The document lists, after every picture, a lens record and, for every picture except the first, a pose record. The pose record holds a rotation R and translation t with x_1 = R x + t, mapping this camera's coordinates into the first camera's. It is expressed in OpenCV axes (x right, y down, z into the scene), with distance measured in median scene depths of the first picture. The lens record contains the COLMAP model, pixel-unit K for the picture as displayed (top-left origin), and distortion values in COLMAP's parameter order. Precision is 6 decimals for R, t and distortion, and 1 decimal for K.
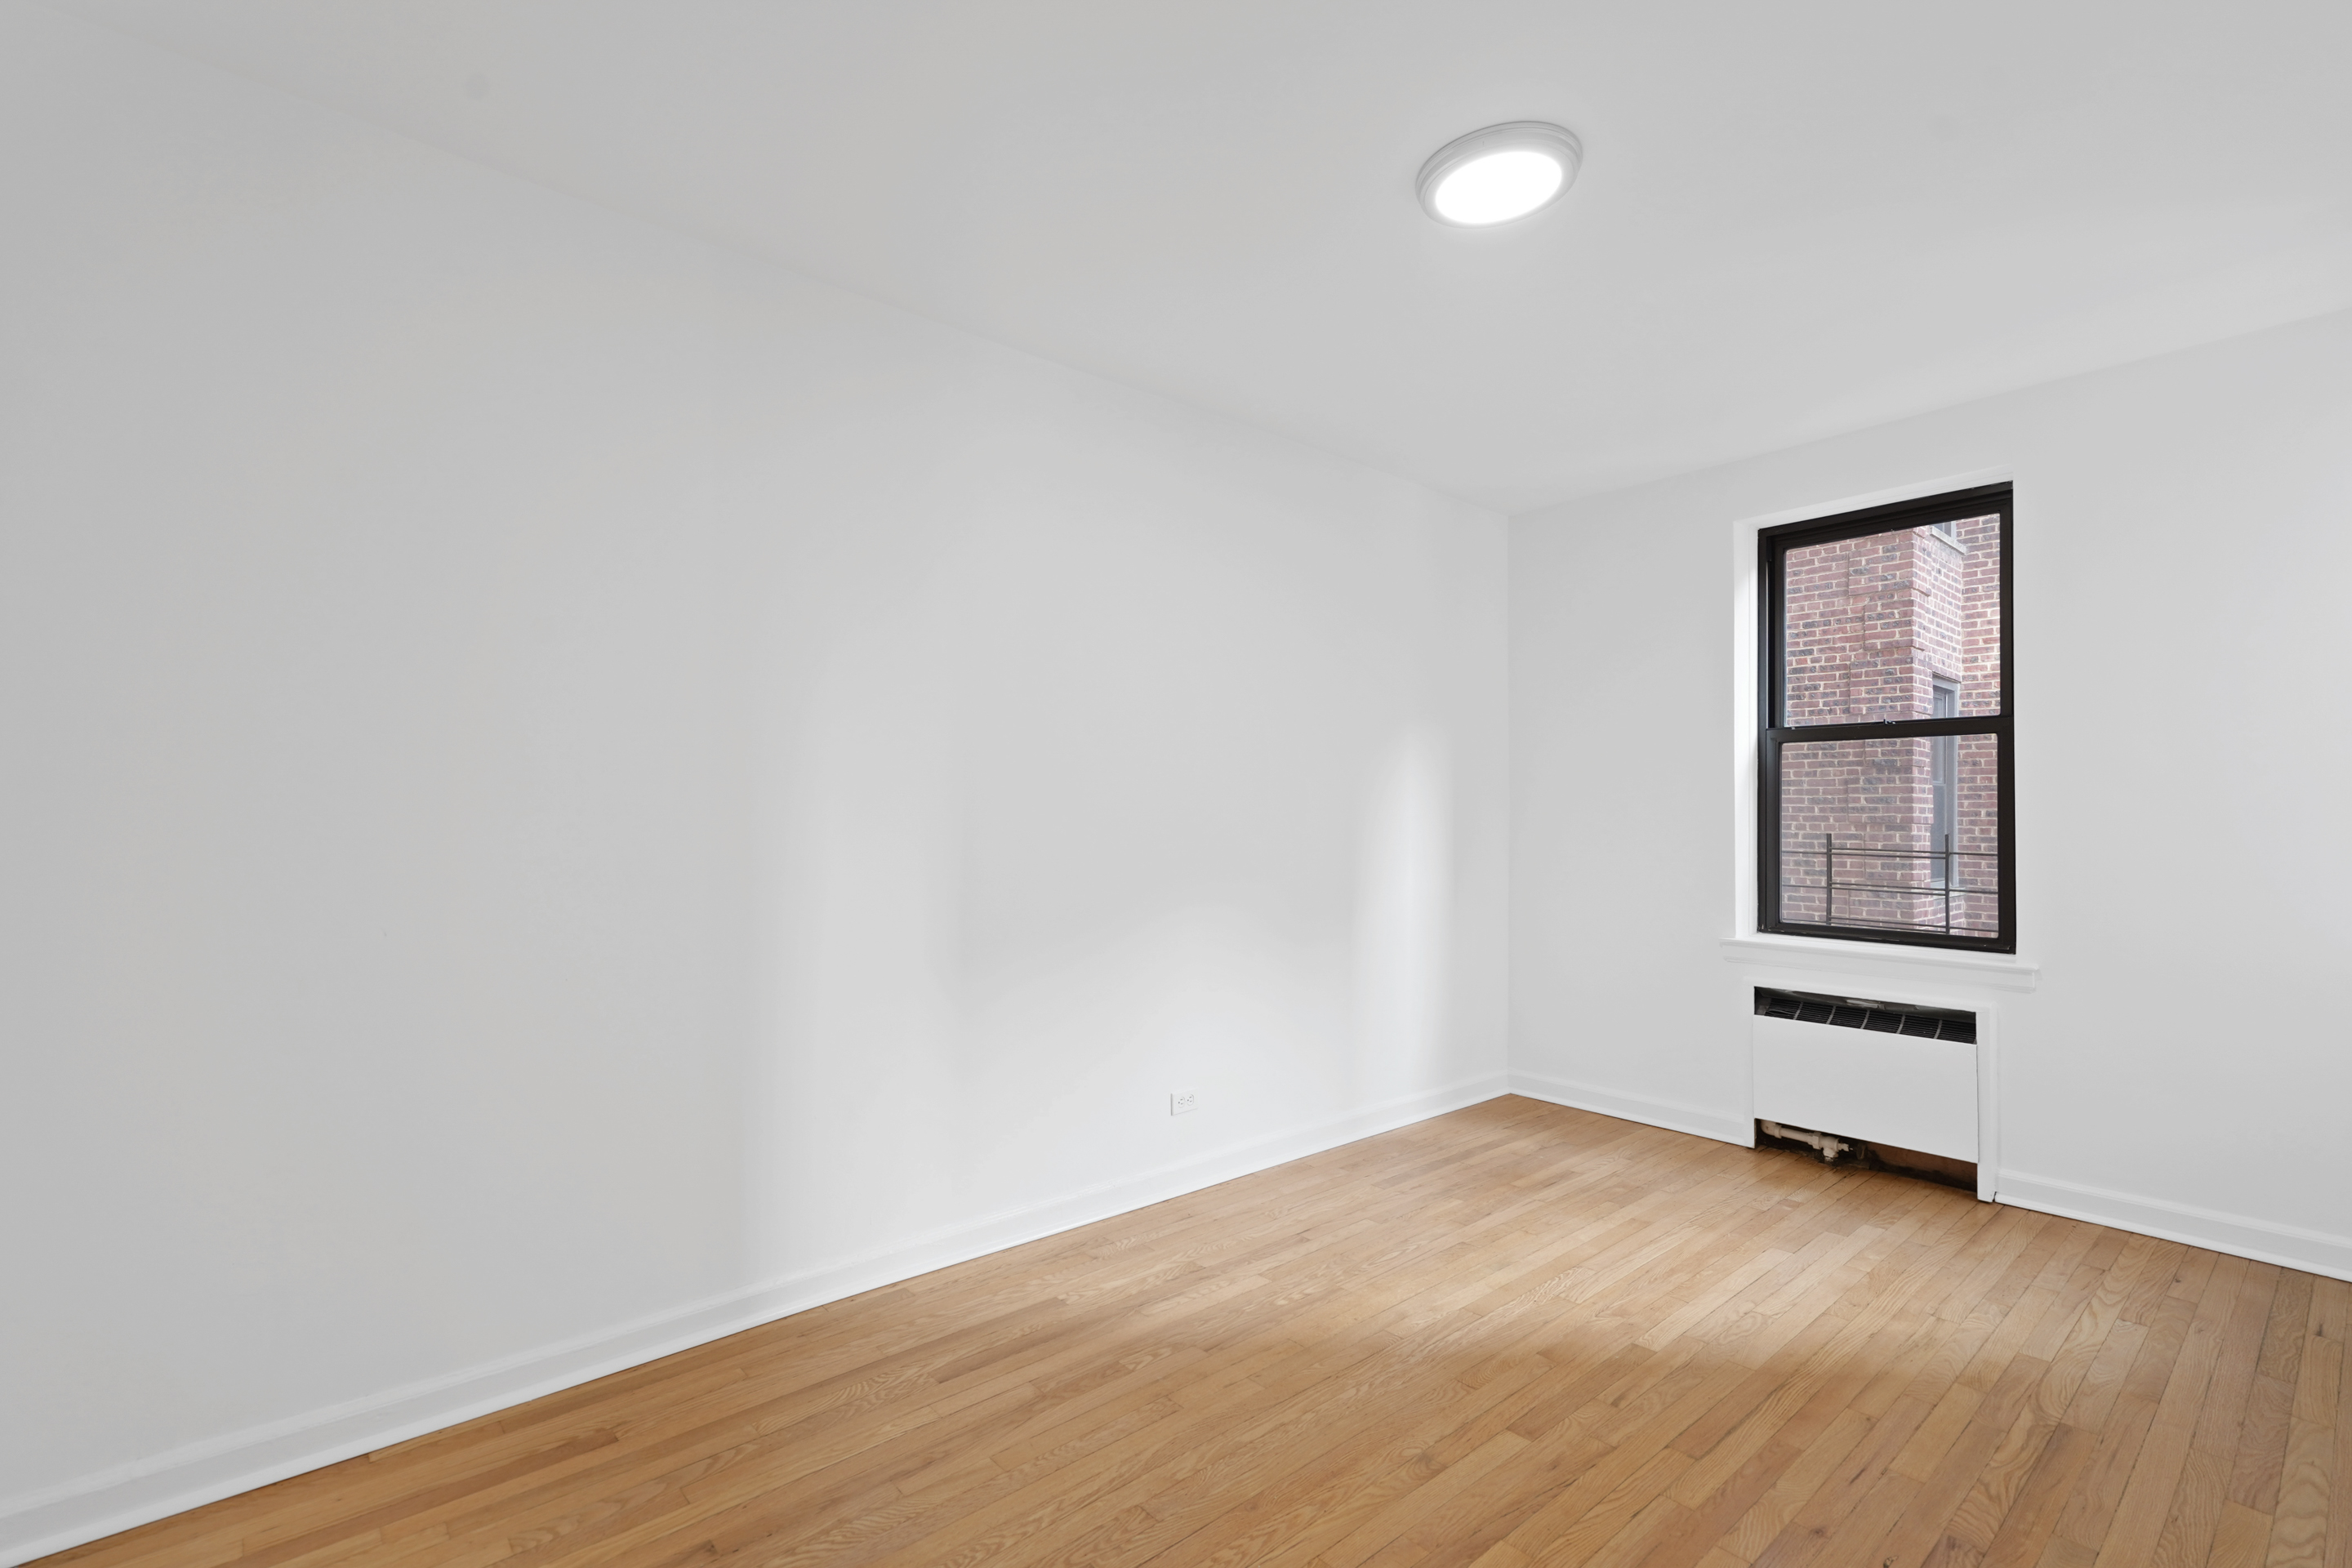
lens RADIAL K [[1041.1, 0, 1176.0], [0, 1041.1, 784.0], [0, 0, 1]] dist [0.001558, 0.001197]
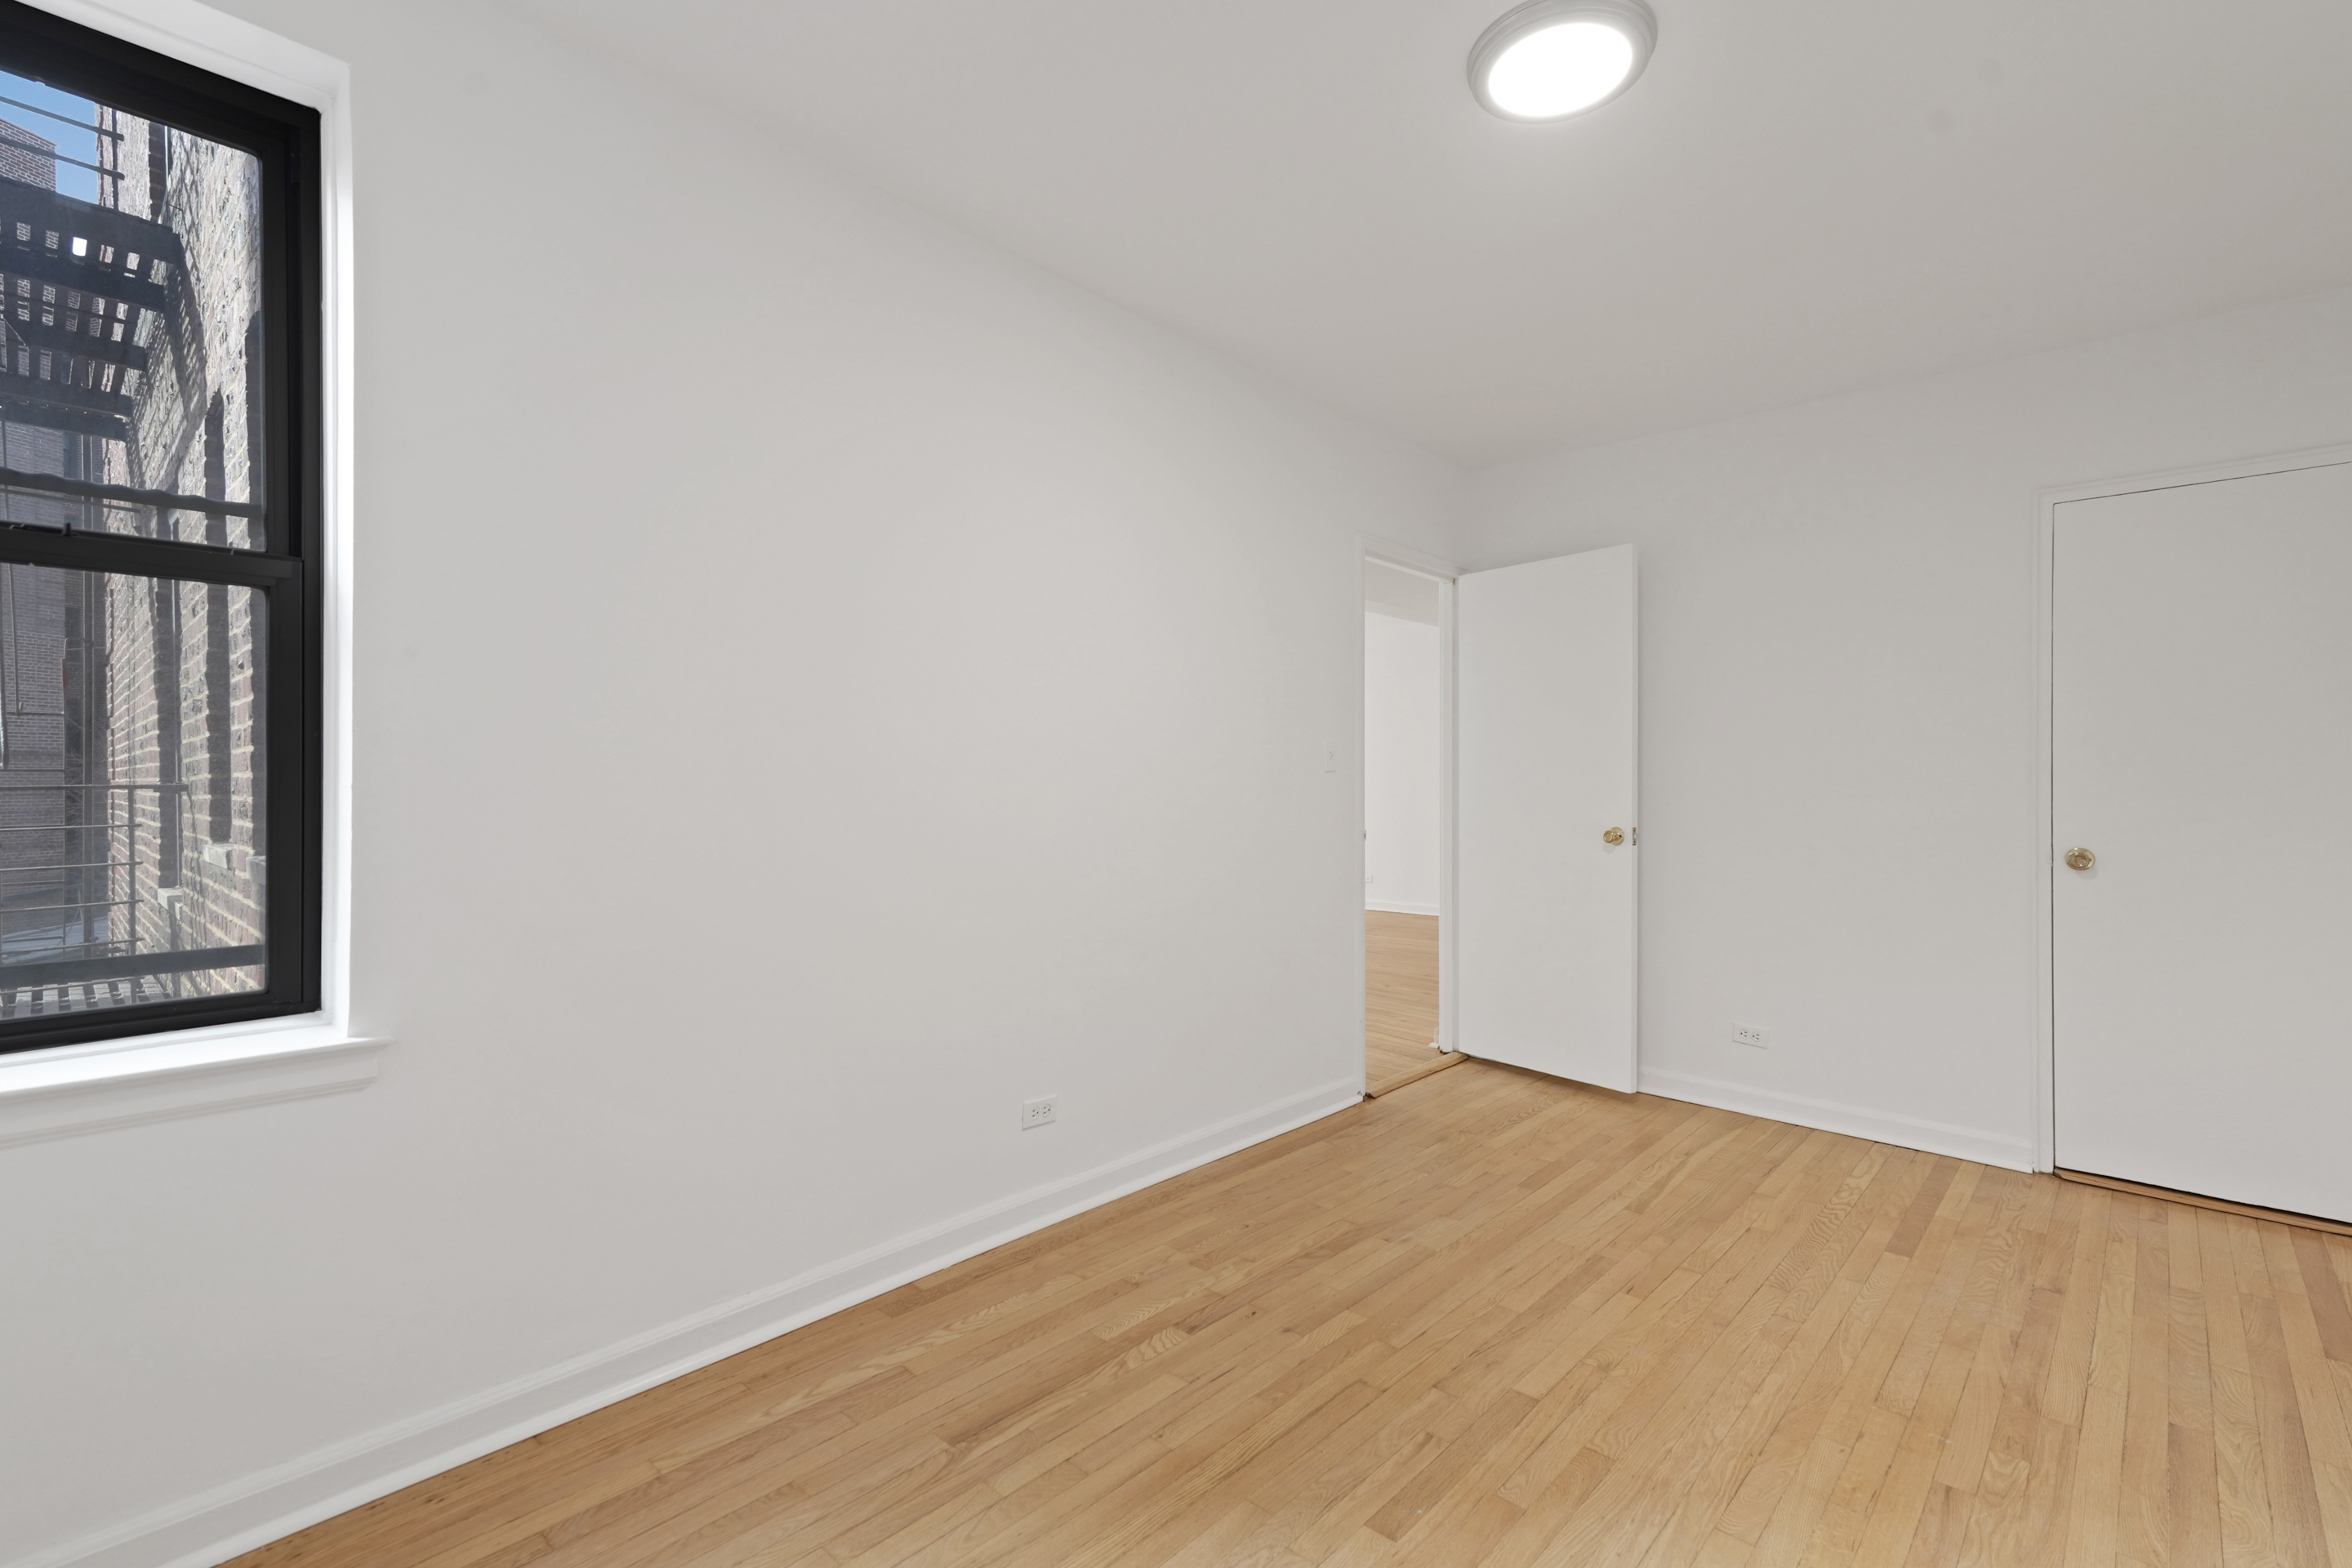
lens RADIAL K [[1041.1, 0, 1176.0], [0, 1041.1, 784.0], [0, 0, 1]] dist [0.001558, 0.001197]
pose [[-0.994357, -0.004868, -0.105976, 0.743022], [-0.001990, 0.999627, -0.027245, 0.064762], [0.106069, -0.026881, -0.993995, 1.902533]]
